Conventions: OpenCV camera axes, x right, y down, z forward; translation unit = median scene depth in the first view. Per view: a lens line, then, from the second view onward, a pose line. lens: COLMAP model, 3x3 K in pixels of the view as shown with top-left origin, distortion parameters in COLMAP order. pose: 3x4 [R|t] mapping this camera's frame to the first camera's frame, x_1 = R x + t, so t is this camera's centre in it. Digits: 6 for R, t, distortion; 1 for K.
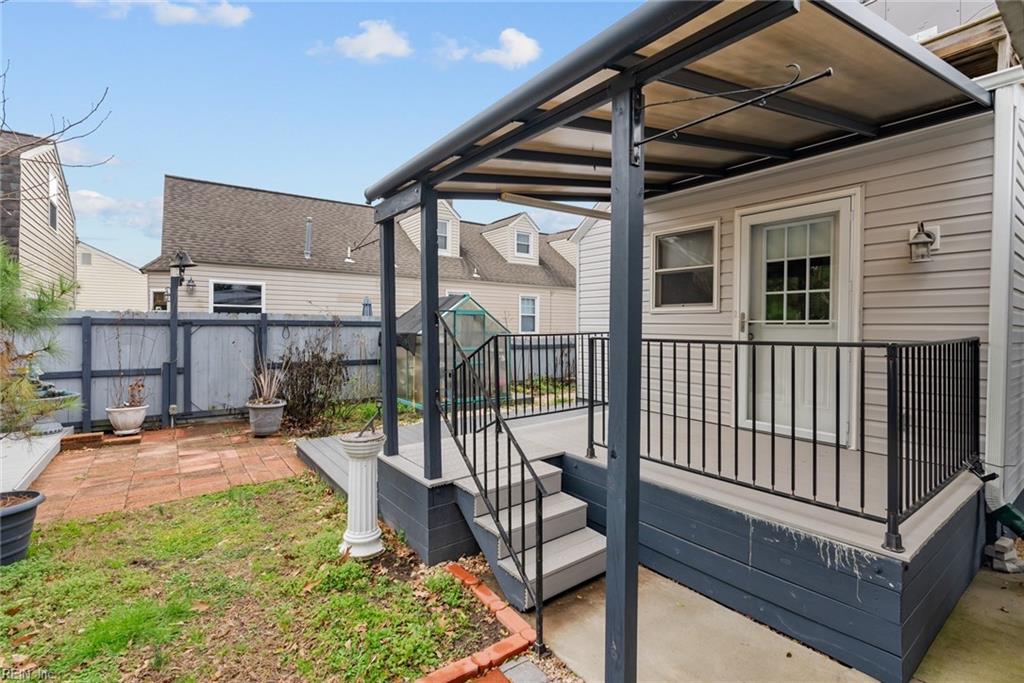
lens RADIAL K [[469.8, 0, 512.0], [0, 469.8, 341.5], [0, 0, 1]] dist [-0.002861, -0.000409]
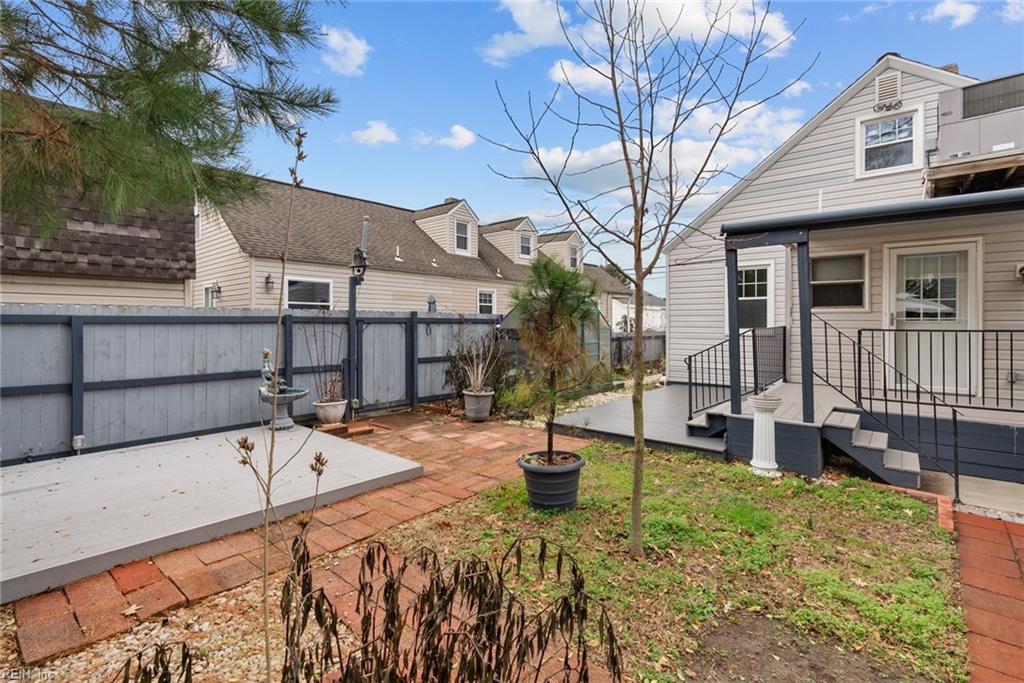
lens RADIAL K [[477.4, 0, 514.4], [0, 477.4, 327.8], [0, 0, 1]] dist [-0.001184, -0.000041]
pose [[0.972784, -0.006859, 0.231614, -0.619902], [0.011981, 0.999714, -0.020715, 0.002558], [-0.231406, 0.022926, 0.972587, -0.121272]]
